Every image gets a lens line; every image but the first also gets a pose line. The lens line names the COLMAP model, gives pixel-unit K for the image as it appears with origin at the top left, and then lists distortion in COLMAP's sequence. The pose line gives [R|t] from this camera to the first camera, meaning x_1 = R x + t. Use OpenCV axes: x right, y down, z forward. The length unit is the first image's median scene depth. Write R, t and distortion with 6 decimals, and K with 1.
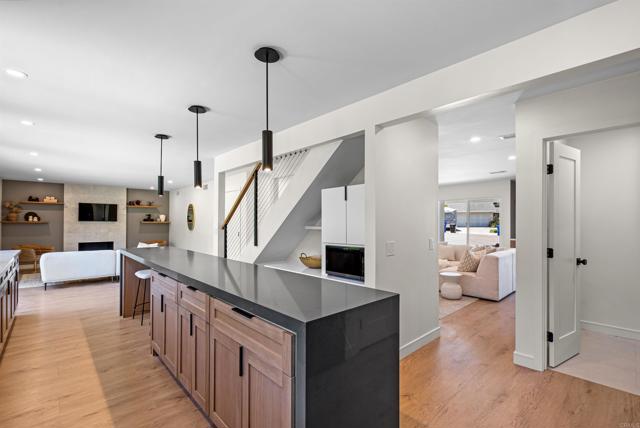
lens RADIAL K [[290.8, 0, 318.8], [0, 290.8, 219.8], [0, 0, 1]] dist [-0.000129, 0.000011]
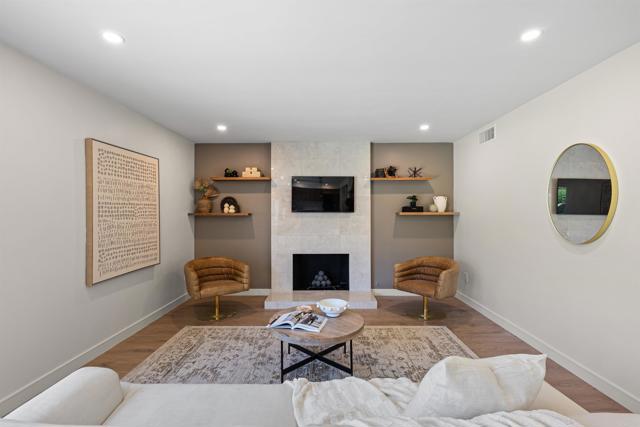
lens RADIAL K [[293.9, 0, 320.9], [0, 293.9, 215.7], [0, 0, 1]] dist [0.002084, 0.000539]
pose [[0.726132, 0.000276, -0.687555, -0.465099], [0.011209, 0.999862, 0.012239, 0.005269], [0.687464, -0.016594, 0.726029, 0.708302]]
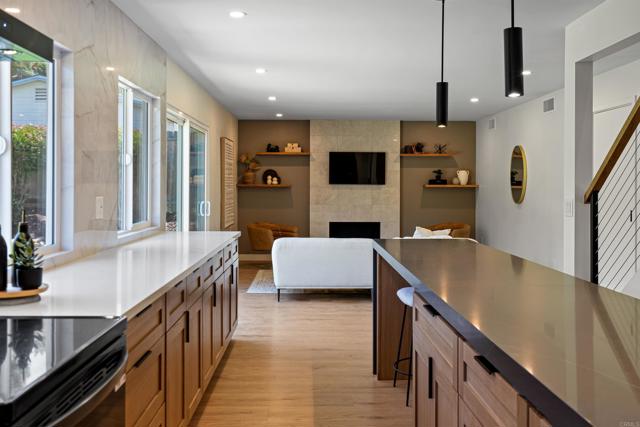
lens RADIAL K [[634.2, 0, 319.6], [0, 634.2, 183.2], [0, 0, 1]] dist [0.006120, 0.004205]
pose [[0.746247, -0.002862, -0.665663, -0.014811], [0.004821, 0.999988, 0.001105, 0.001398], [0.665652, -0.004034, 0.746251, 0.065264]]
